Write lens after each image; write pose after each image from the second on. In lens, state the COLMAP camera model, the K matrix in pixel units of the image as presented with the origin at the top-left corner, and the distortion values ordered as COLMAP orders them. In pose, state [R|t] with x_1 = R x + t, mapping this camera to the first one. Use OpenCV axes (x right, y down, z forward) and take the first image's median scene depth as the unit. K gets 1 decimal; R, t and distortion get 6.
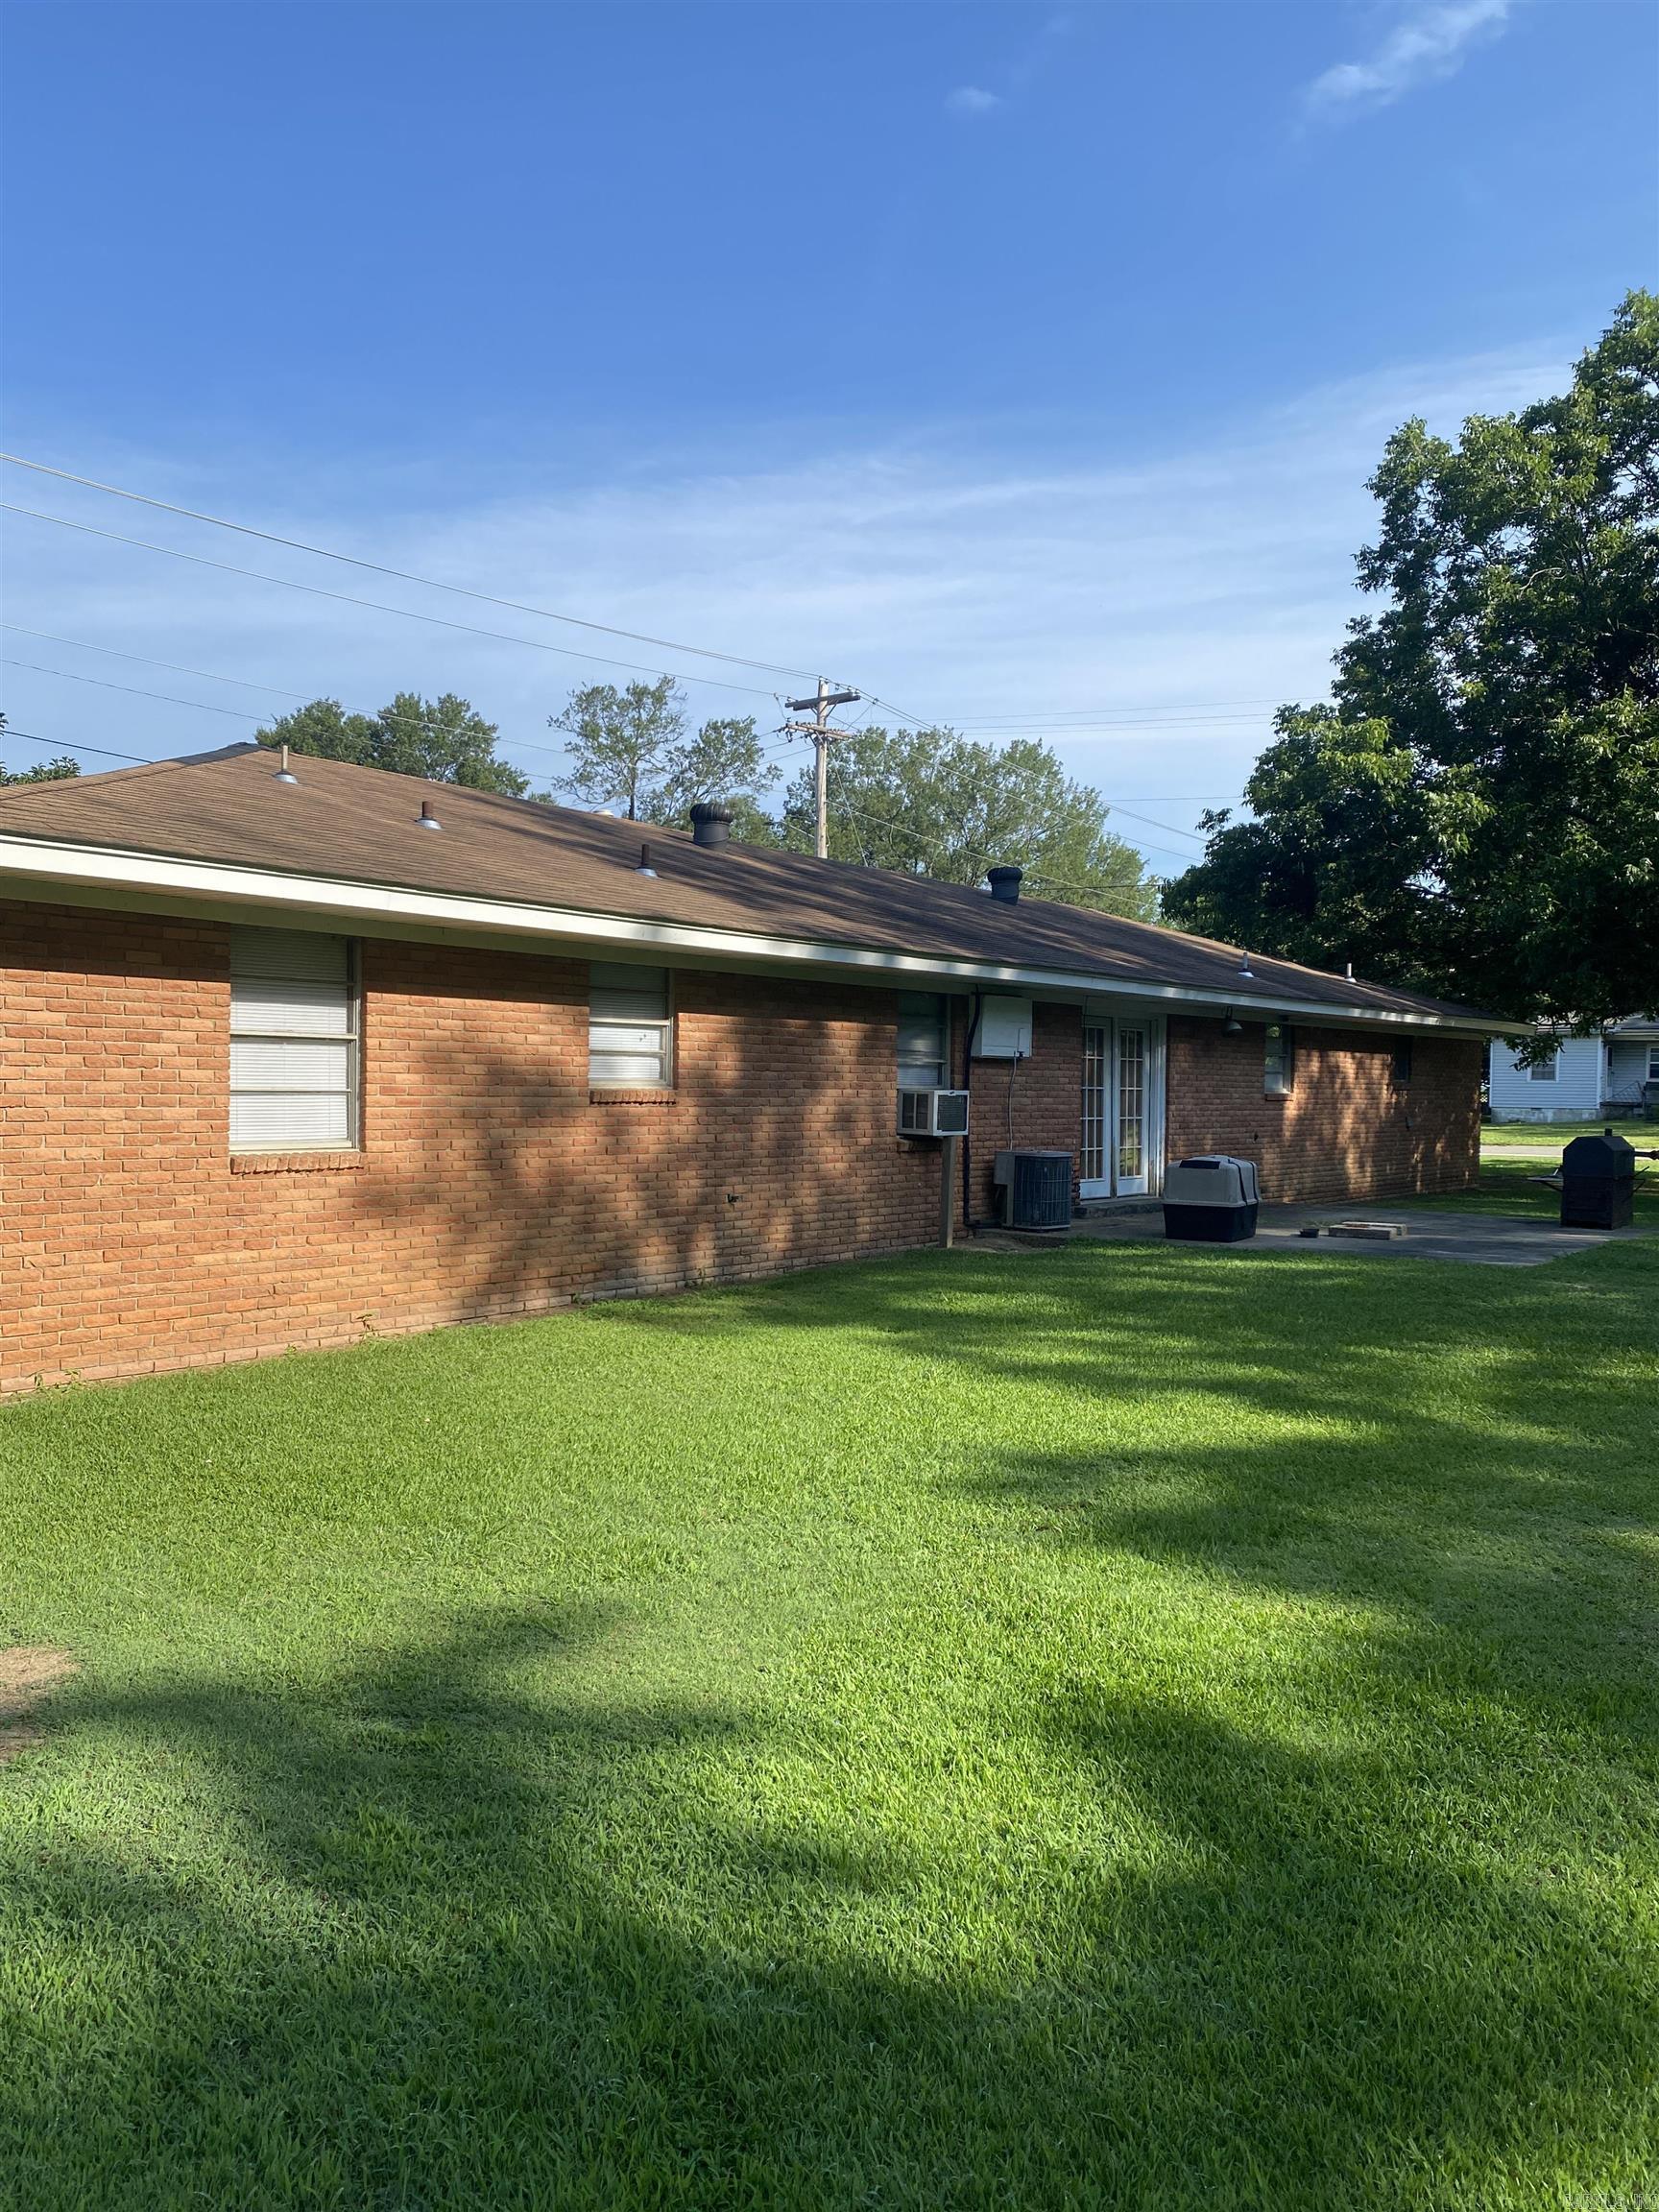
lens RADIAL K [[1693.5, 0, 870.0], [0, 1693.5, 1113.8], [0, 0, 1]] dist [-0.011332, -0.004742]
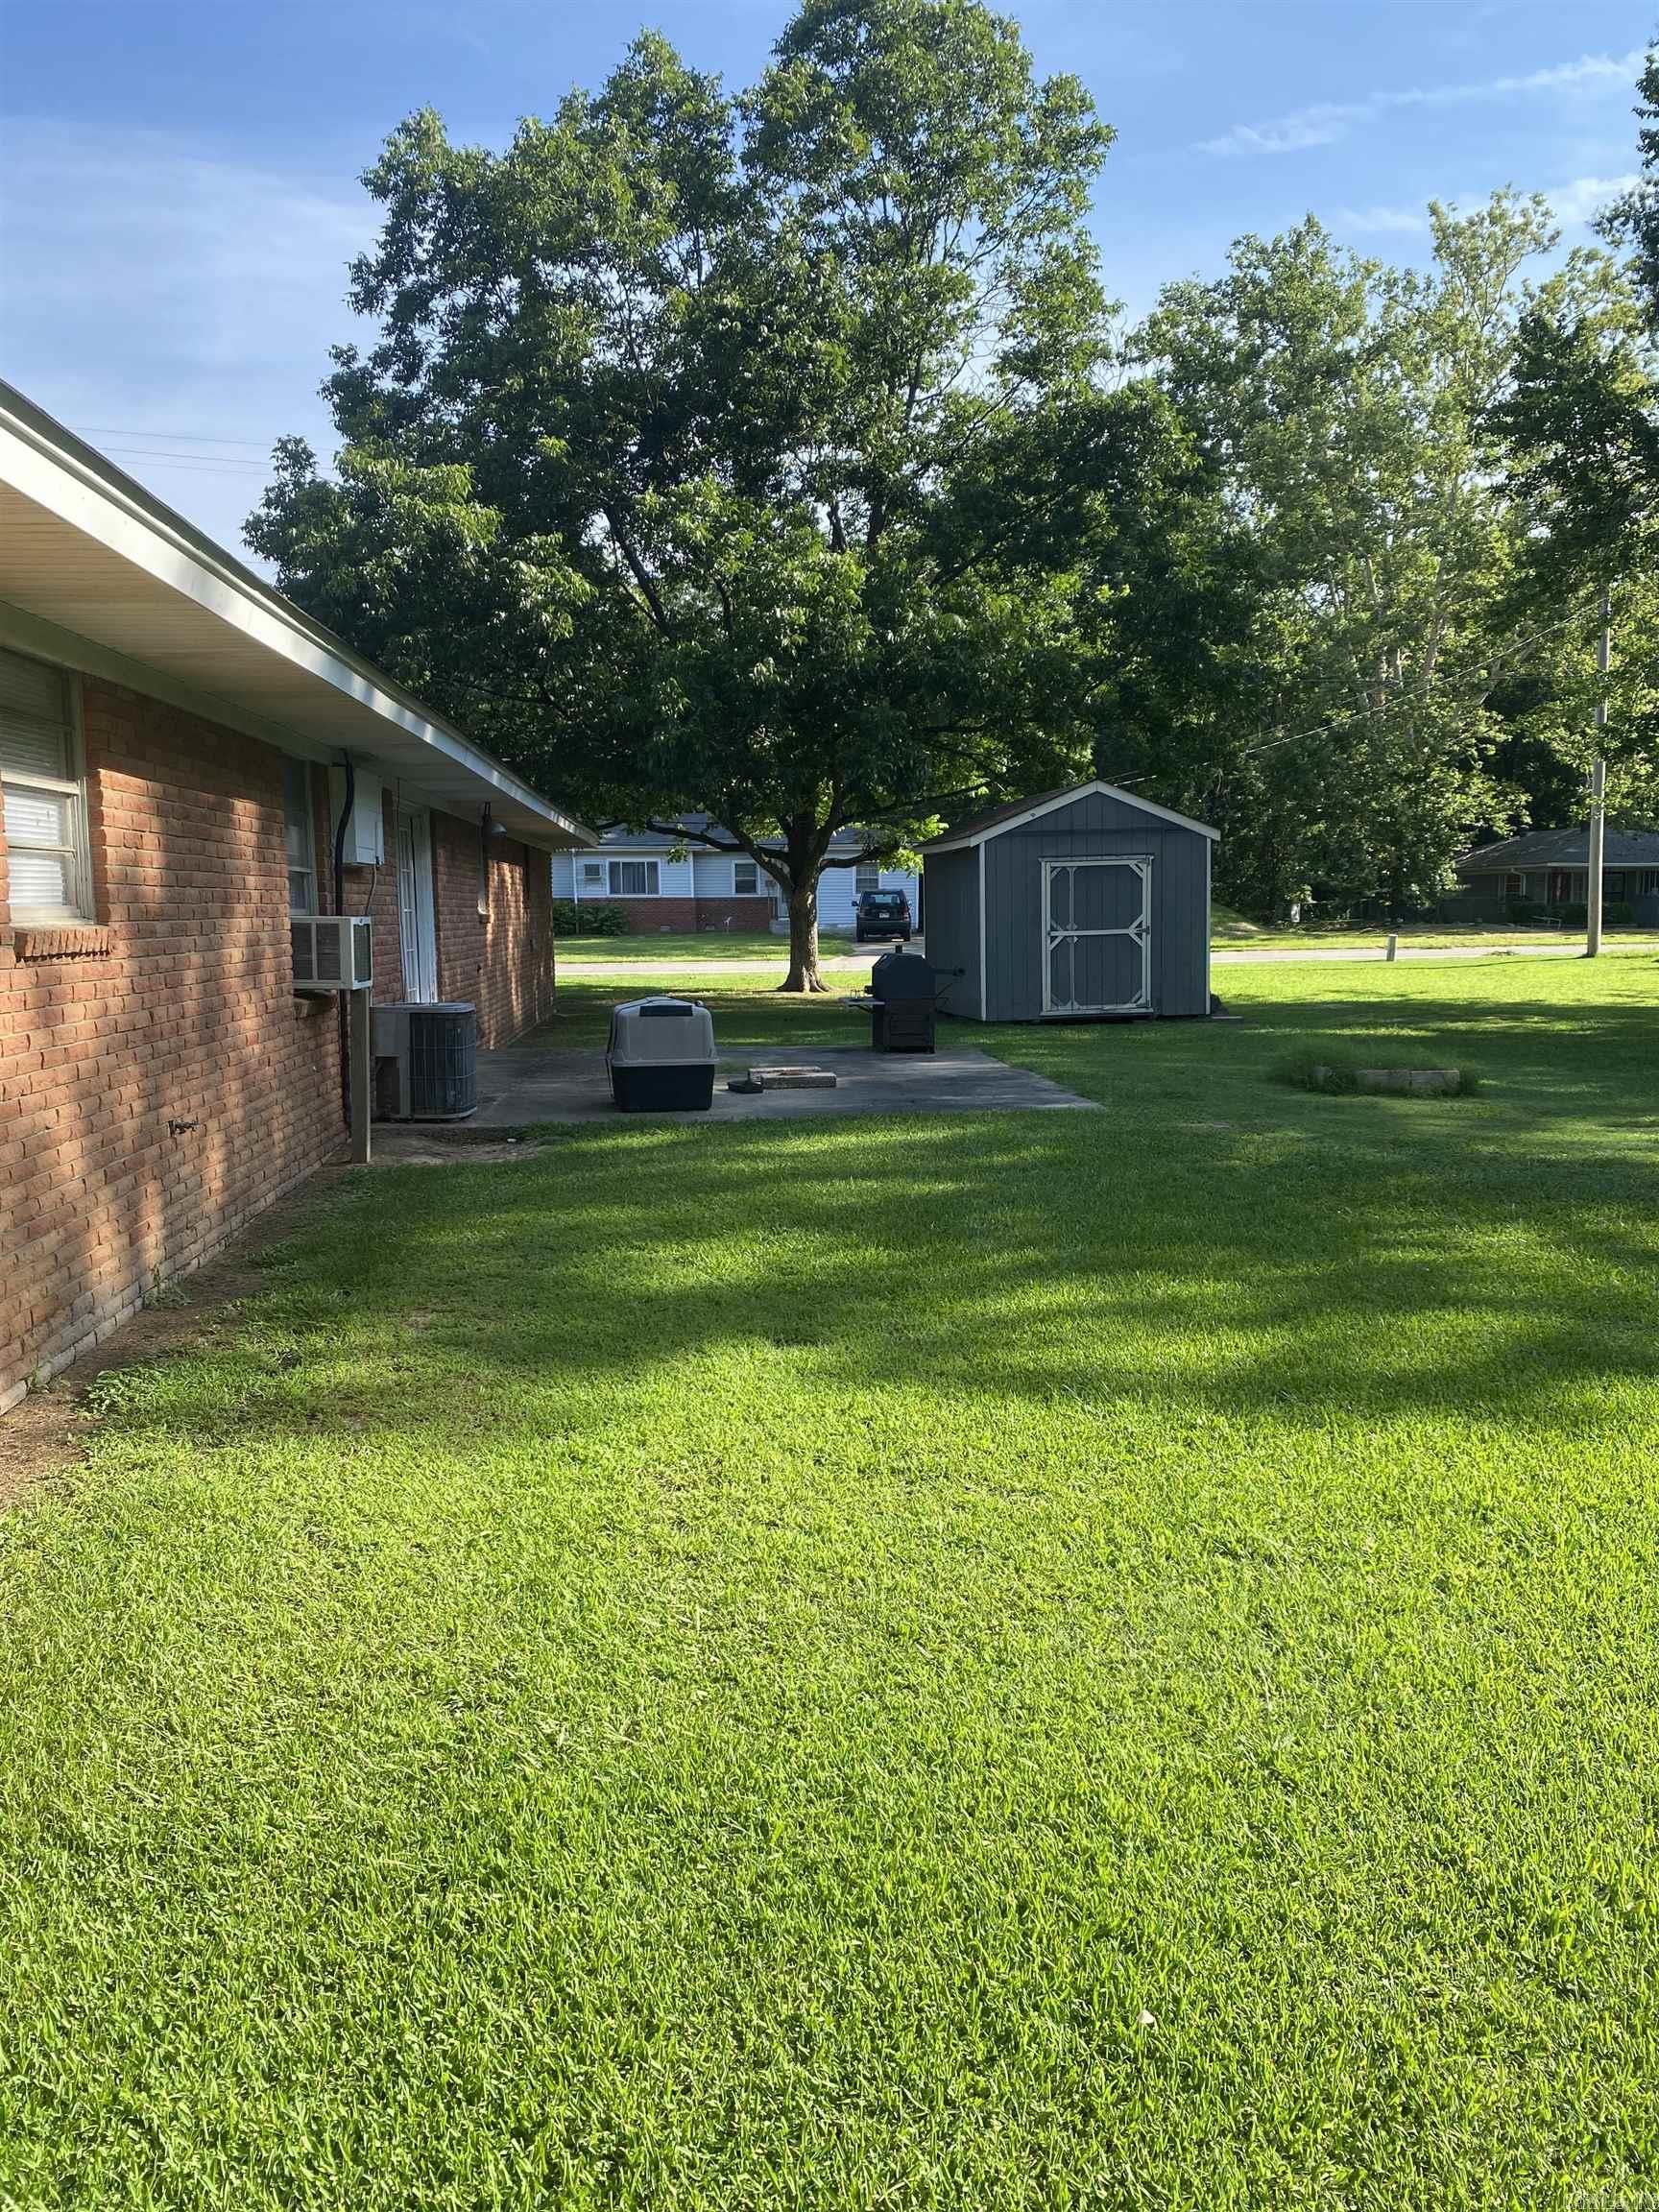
lens RADIAL K [[1657.0, 0, 829.5], [0, 1657.0, 1106.0], [0, 0, 1]] dist [0.008213, 0.004579]
pose [[0.748371, -0.095799, 0.656325, -0.353757], [0.026945, 0.993089, 0.114230, -0.014579], [-0.662732, -0.067801, 0.745781, 0.618690]]
